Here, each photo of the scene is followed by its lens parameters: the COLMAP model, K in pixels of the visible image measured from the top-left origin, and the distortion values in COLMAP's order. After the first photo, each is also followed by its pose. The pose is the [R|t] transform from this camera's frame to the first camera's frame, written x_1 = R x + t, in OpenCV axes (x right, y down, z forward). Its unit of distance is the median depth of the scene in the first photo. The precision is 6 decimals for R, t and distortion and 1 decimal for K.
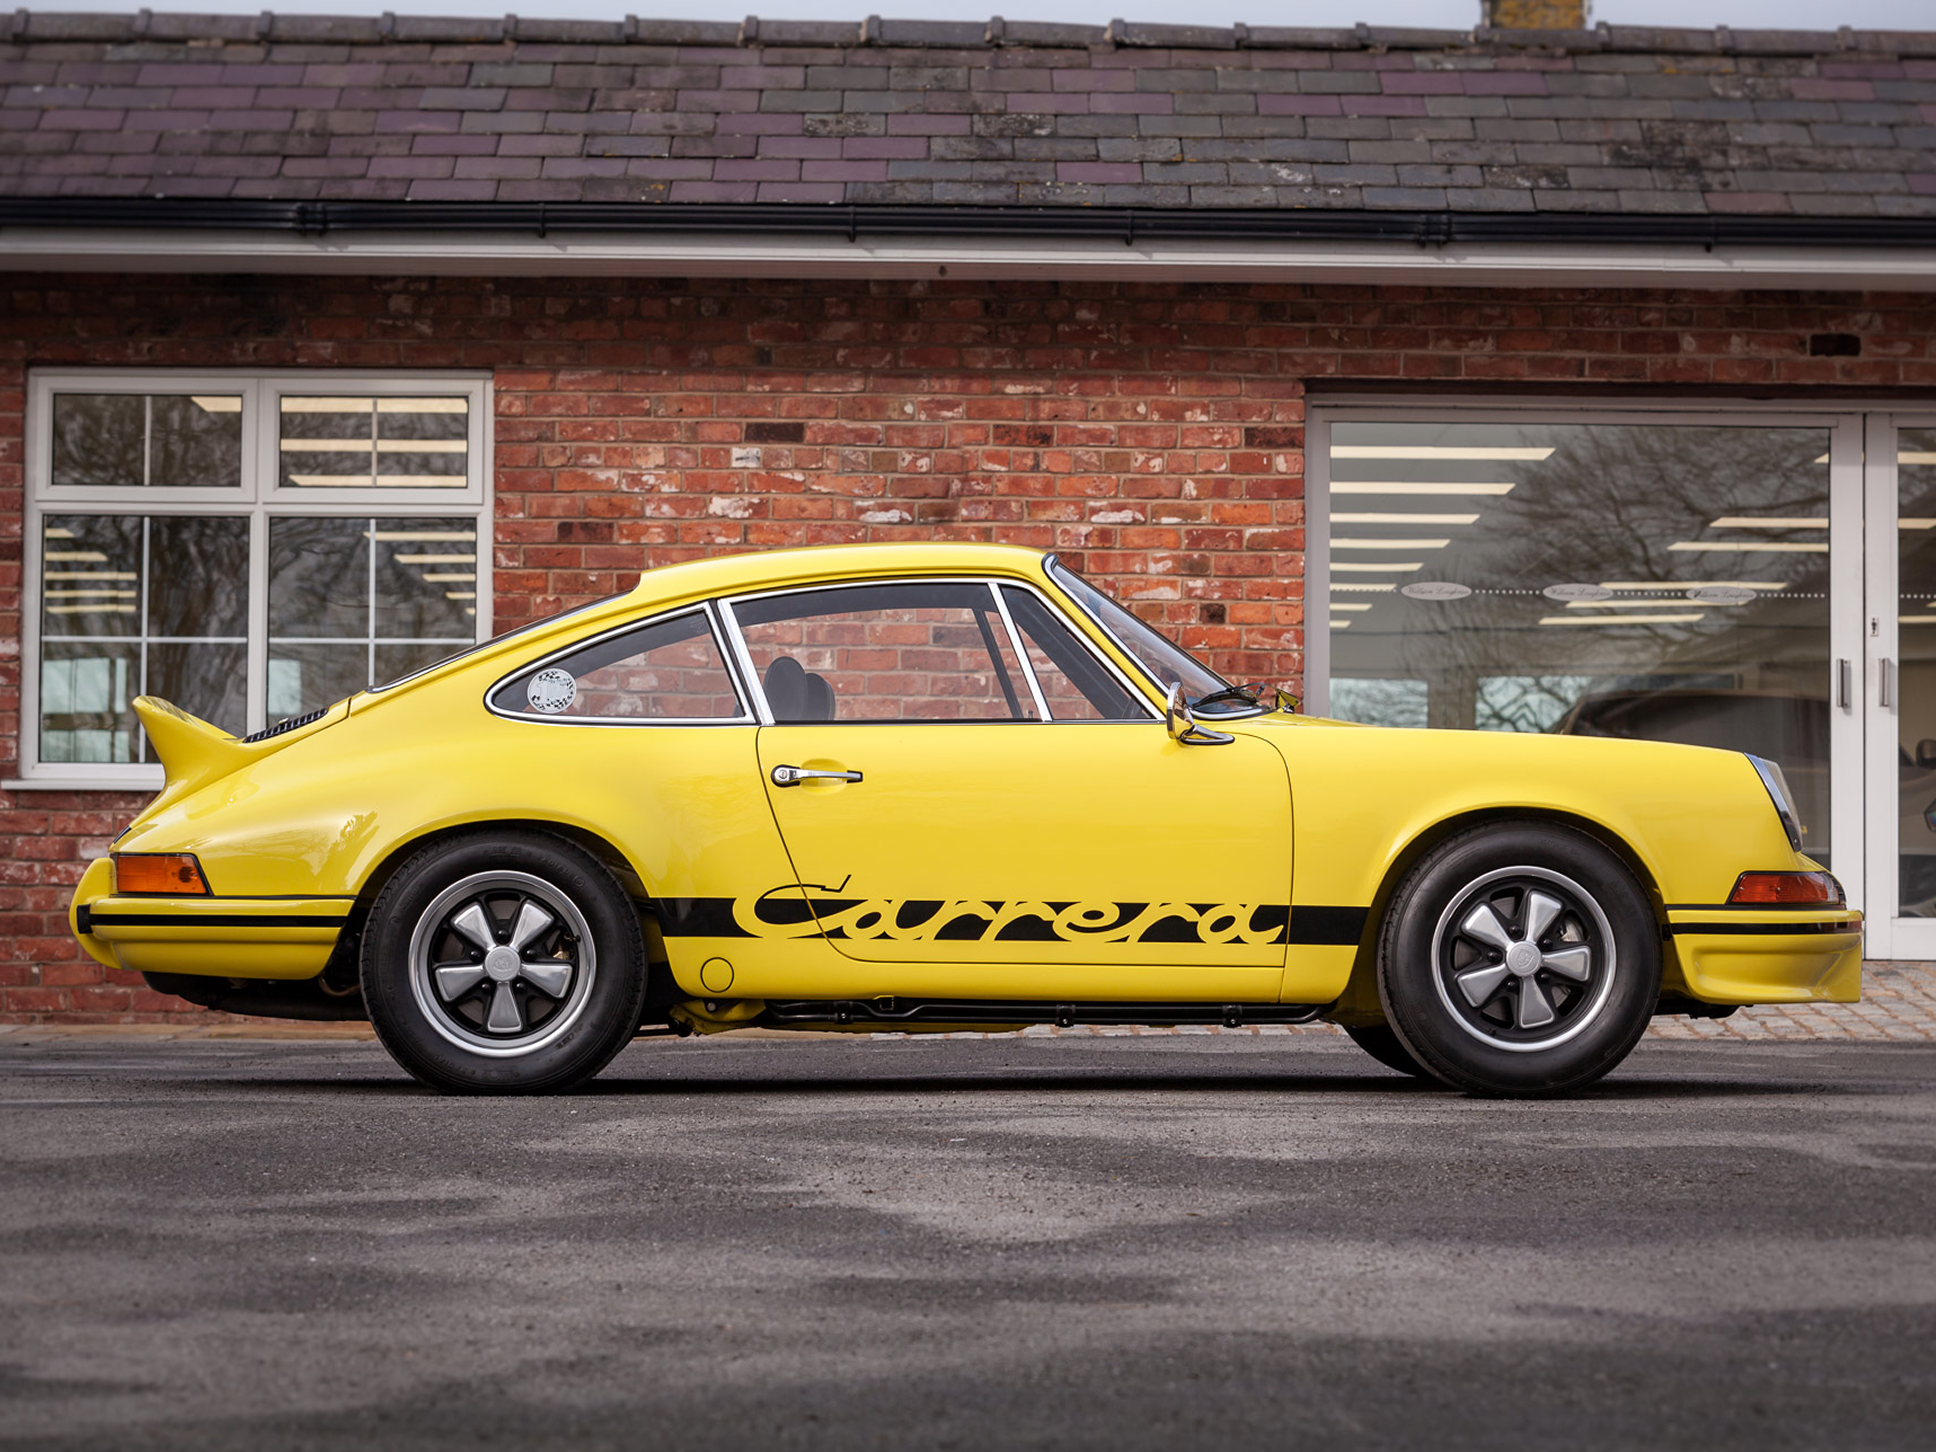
lens RADIAL K [[6339.1, 0, 966.4], [0, 6339.1, 729.8], [0, 0, 1]] dist [0.106456, 0.000000]
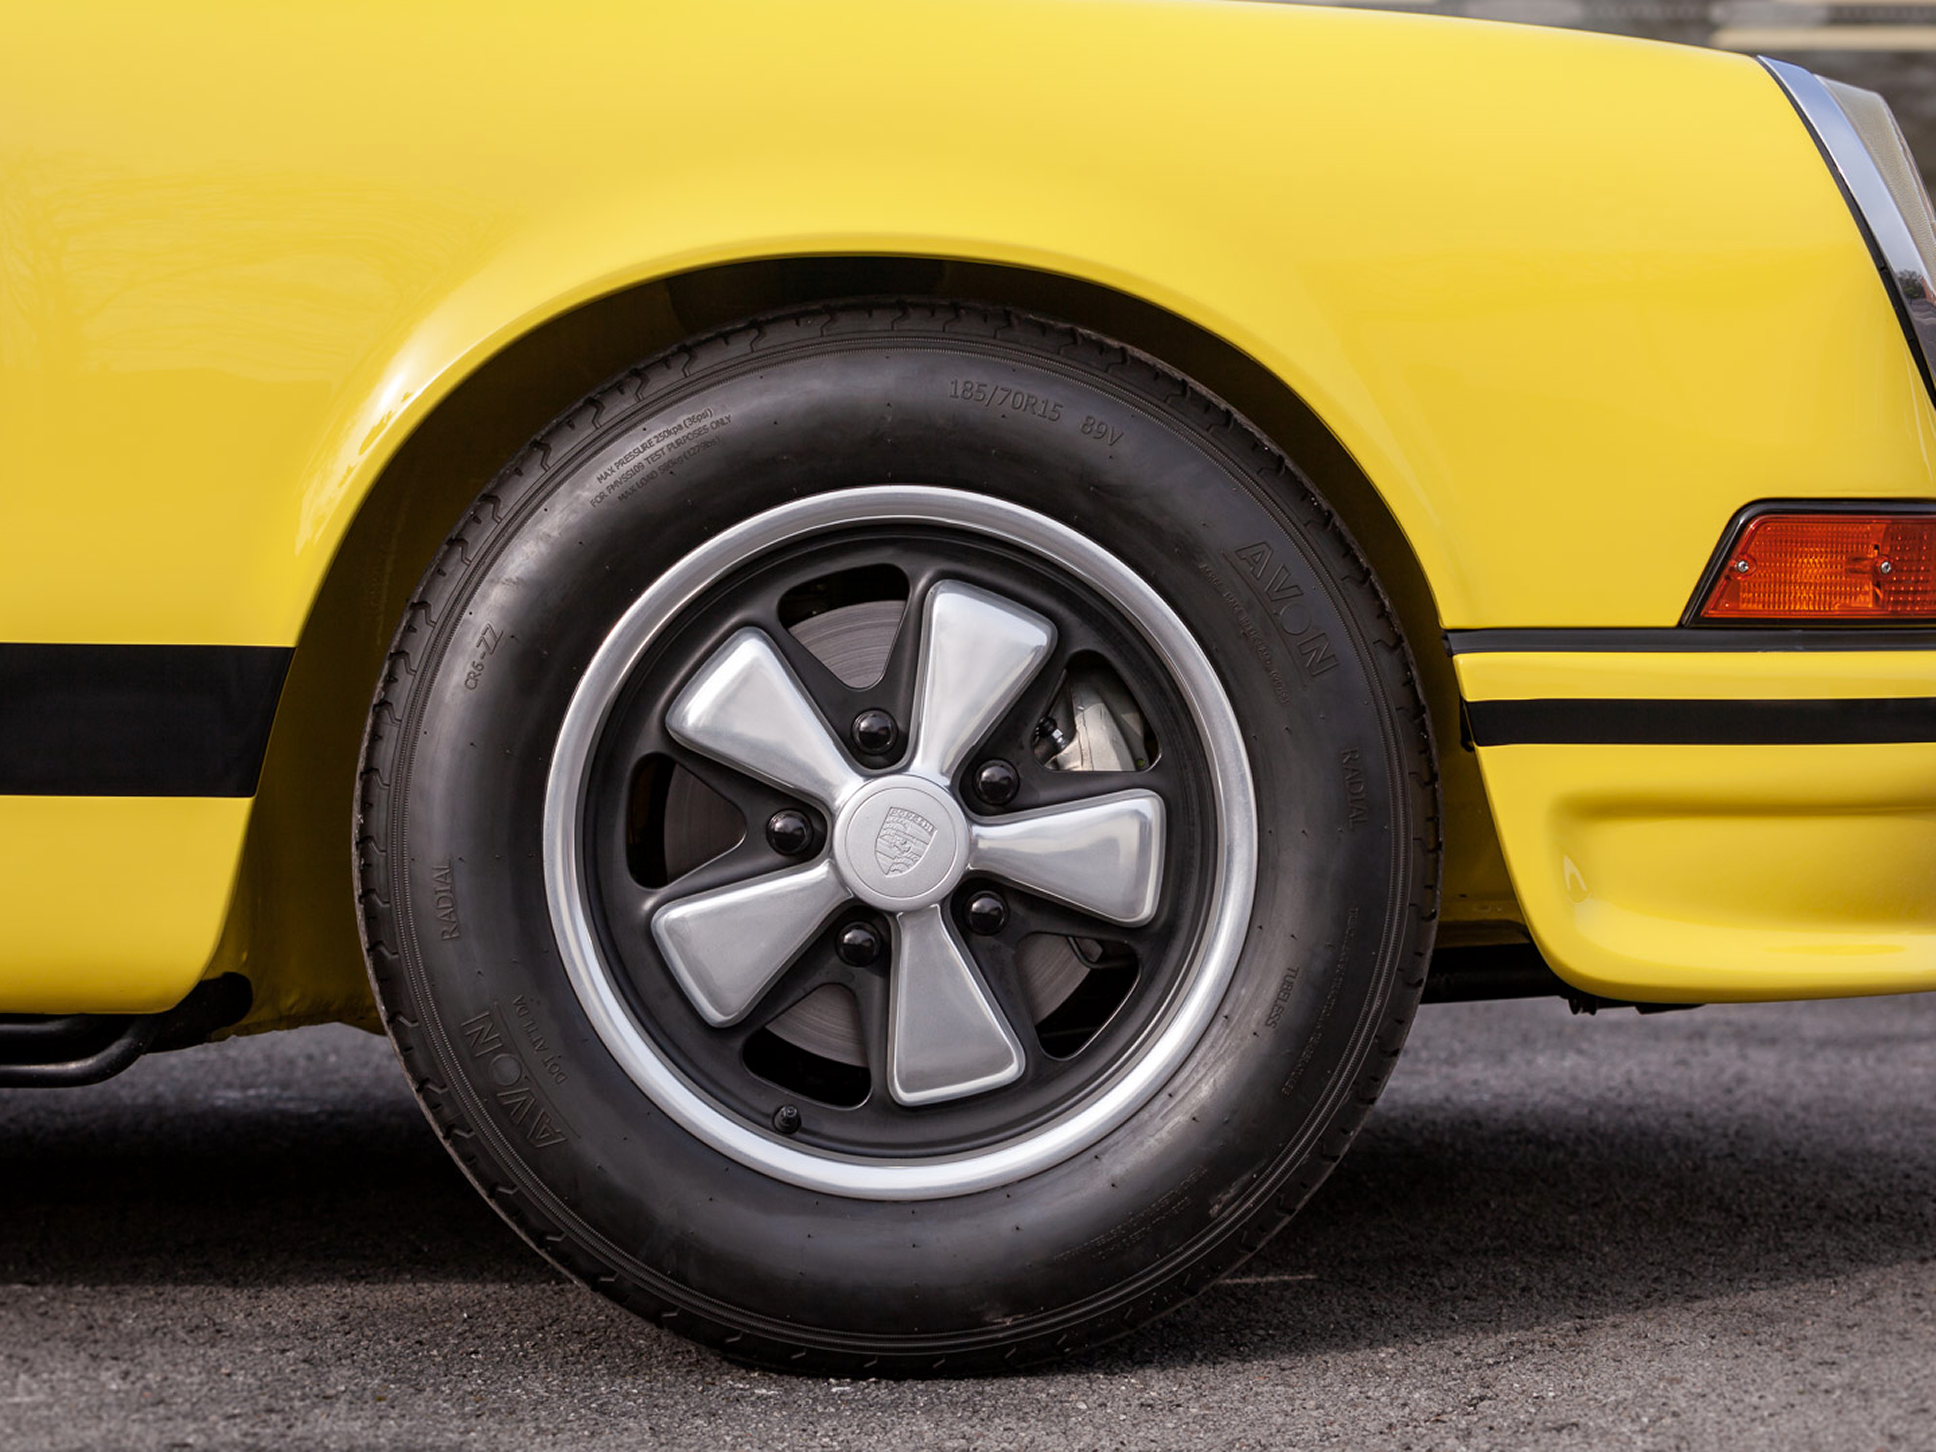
lens RADIAL K [[4369.2, 0, 977.1], [0, 4369.2, 727.1], [0, 0, 1]] dist [0.045359, 0.000000]
pose [[0.999193, -0.003730, -0.040002, 0.097183], [0.006511, 0.997552, 0.069626, 0.018738], [0.039645, -0.069831, 0.996771, 0.813808]]
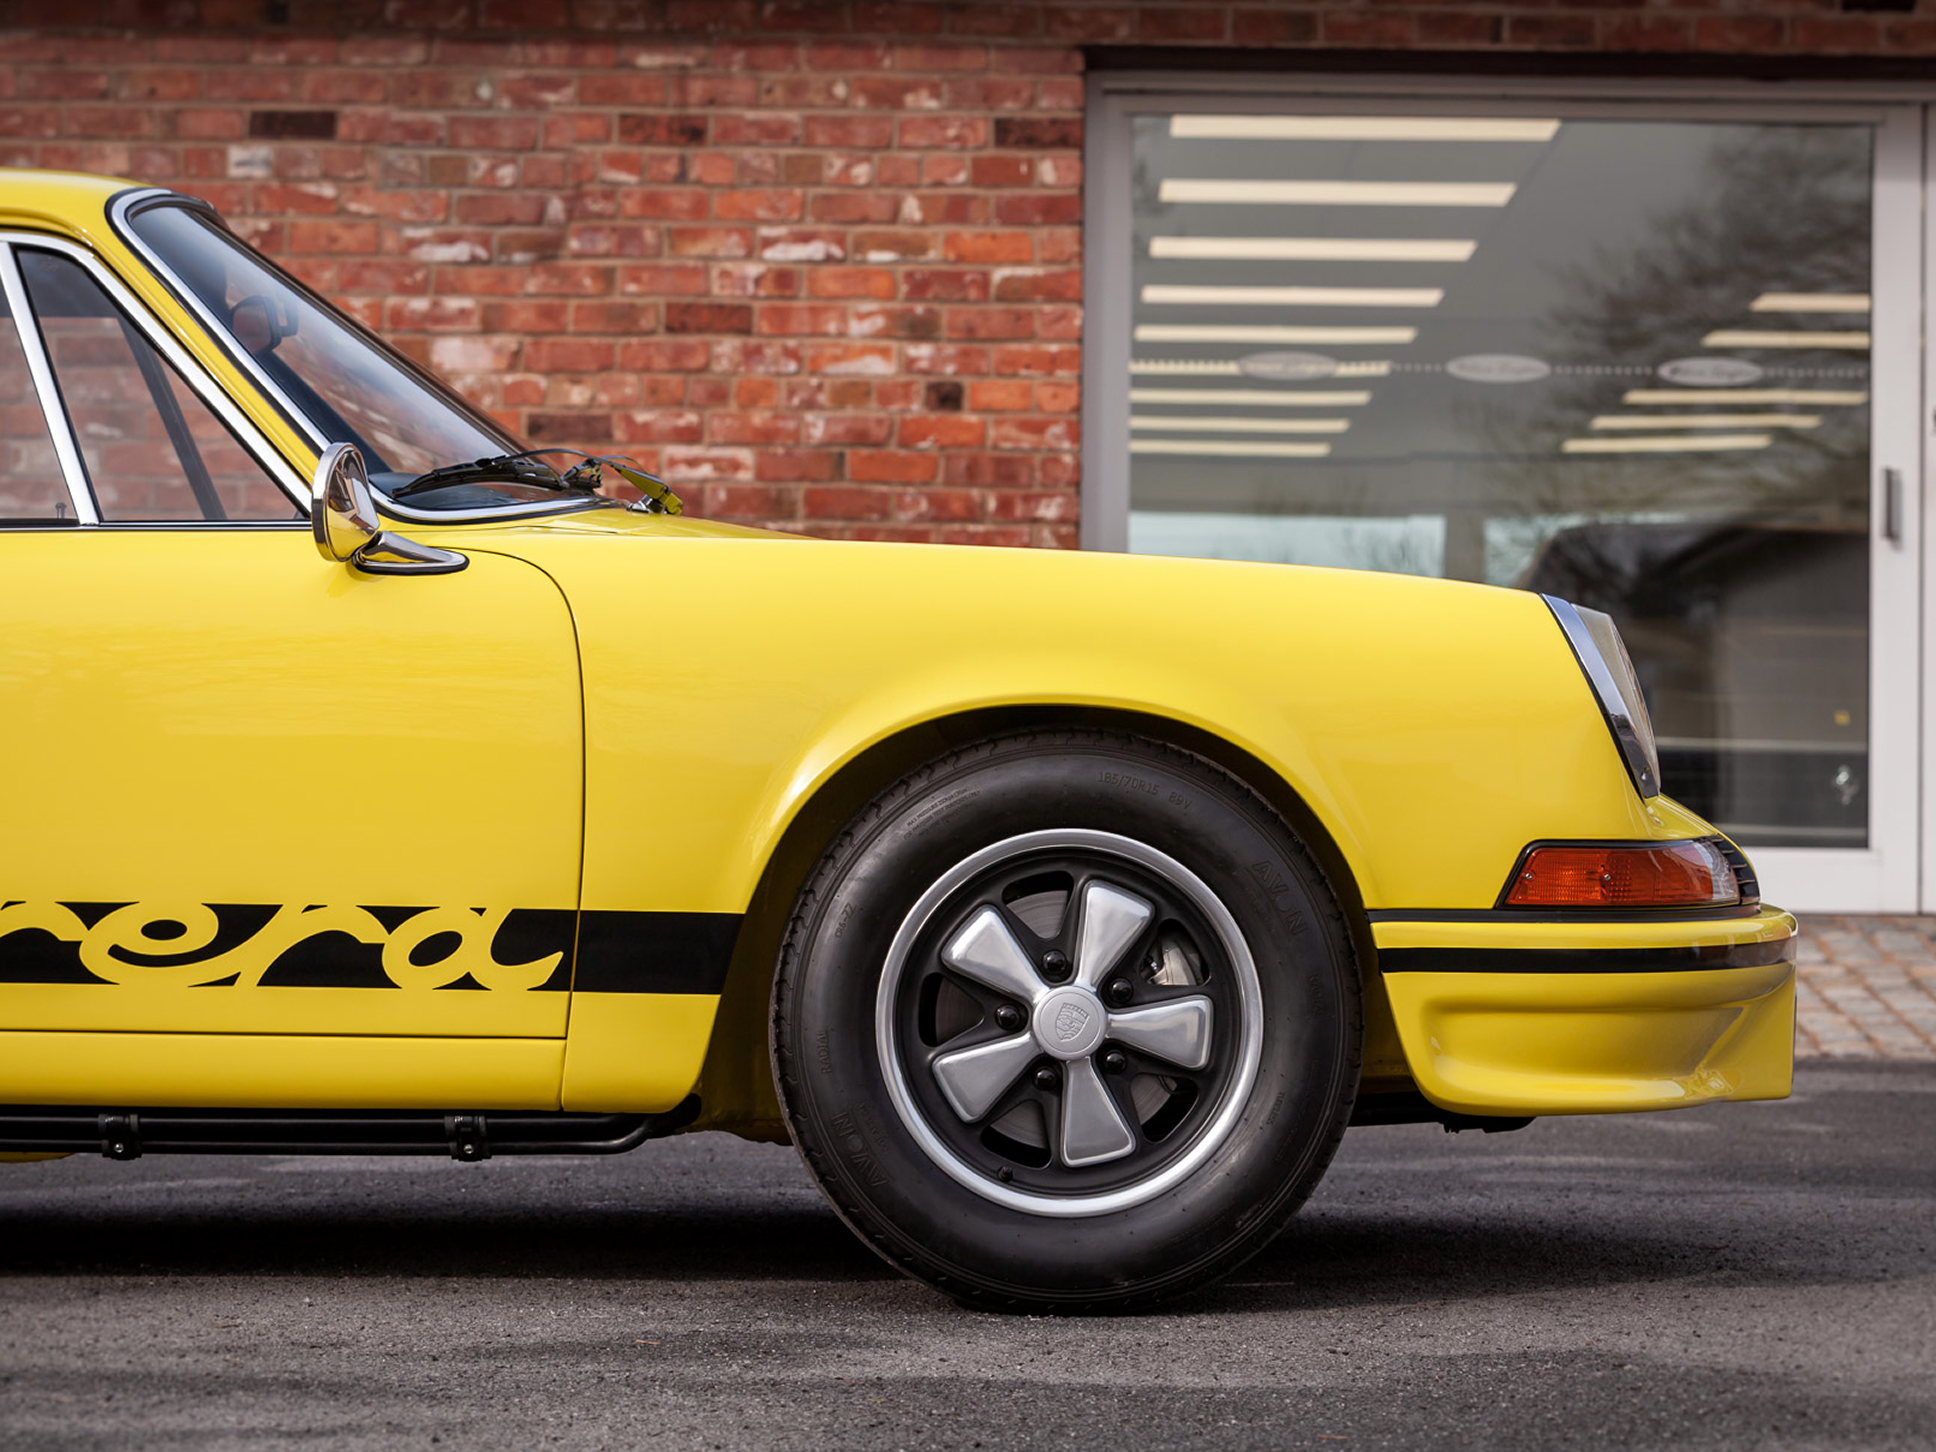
lens RADIAL K [[6418.0, 0, 958.3], [0, 6418.0, 727.0], [0, 0, 1]] dist [0.034203, 0.000000]
pose [[0.999700, 0.003057, -0.024311, 0.090253], [-0.002543, 0.999773, 0.021154, 0.003546], [0.024370, -0.021086, 0.999481, 0.511091]]
